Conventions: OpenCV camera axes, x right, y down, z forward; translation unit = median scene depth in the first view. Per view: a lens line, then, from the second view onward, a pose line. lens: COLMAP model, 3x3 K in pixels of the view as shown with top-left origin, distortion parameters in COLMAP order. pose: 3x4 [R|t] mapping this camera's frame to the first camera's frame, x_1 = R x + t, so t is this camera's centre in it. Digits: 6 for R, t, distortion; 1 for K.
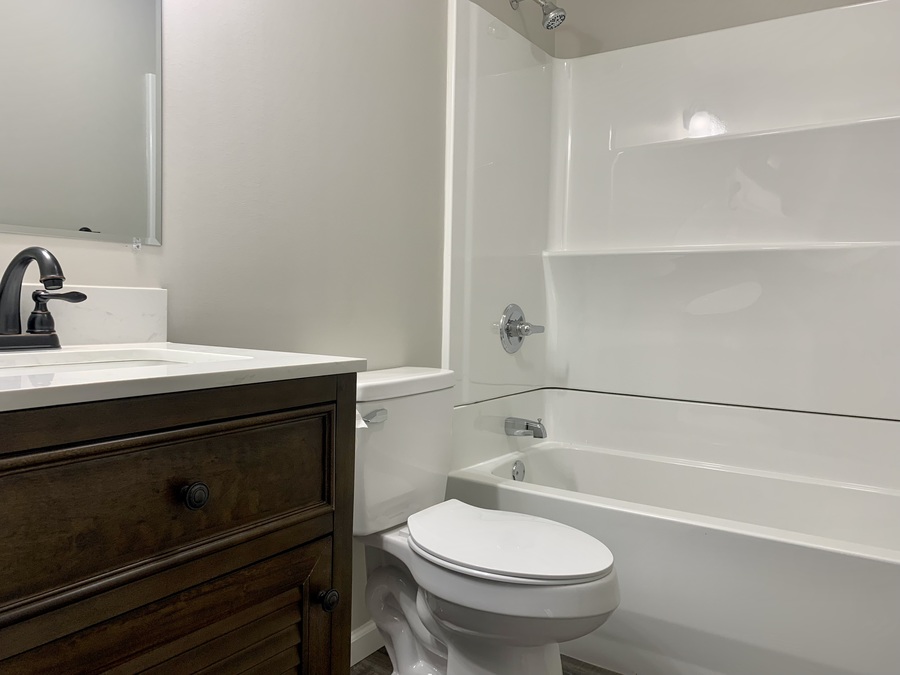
lens RADIAL K [[690.8, 0, 443.6], [0, 690.8, 334.2], [0, 0, 1]] dist [0.023973, -0.013872]
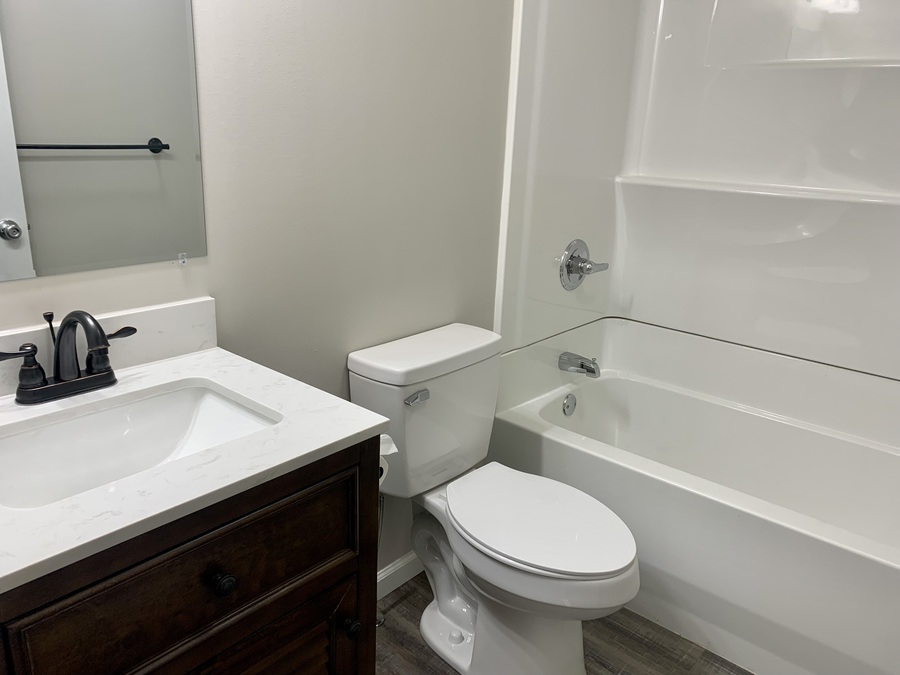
lens RADIAL K [[690.8, 0, 443.6], [0, 690.8, 334.2], [0, 0, 1]] dist [0.023973, -0.013872]
pose [[0.991717, 0.056812, -0.115198, 0.039577], [-0.026511, 0.968089, 0.249200, -0.171702], [0.125679, -0.244082, 0.961576, 0.019350]]
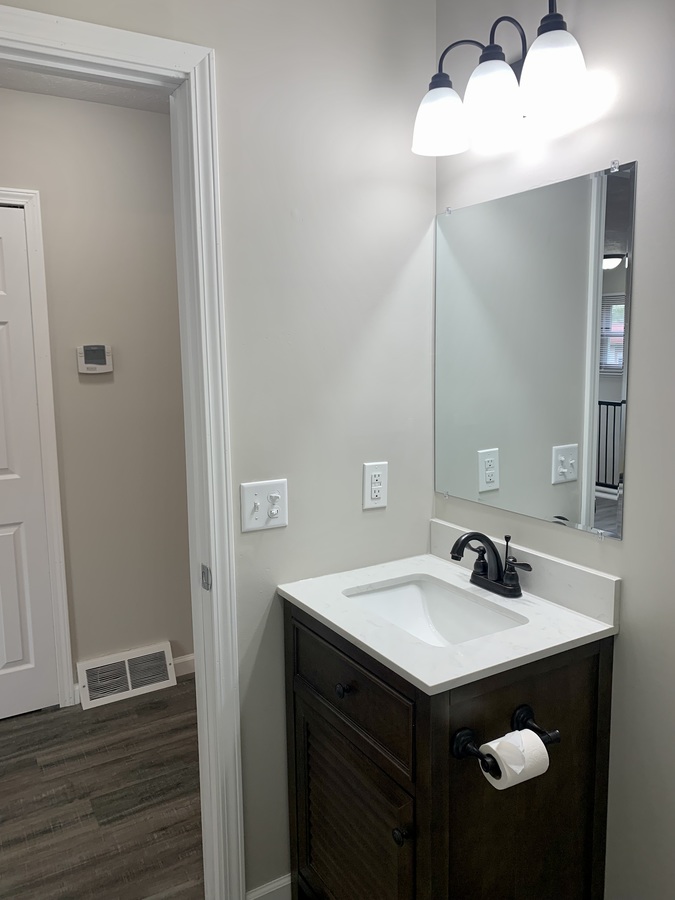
lens RADIAL K [[690.8, 0, 337.5], [0, 690.8, 450.0], [0, 0, 1]] dist [0.023973, -0.013872]
pose [[-0.435877, 0.106091, -0.893732, 0.472071], [-0.038748, 0.989895, 0.136404, -0.248793], [0.899172, 0.094086, -0.427361, 0.650126]]
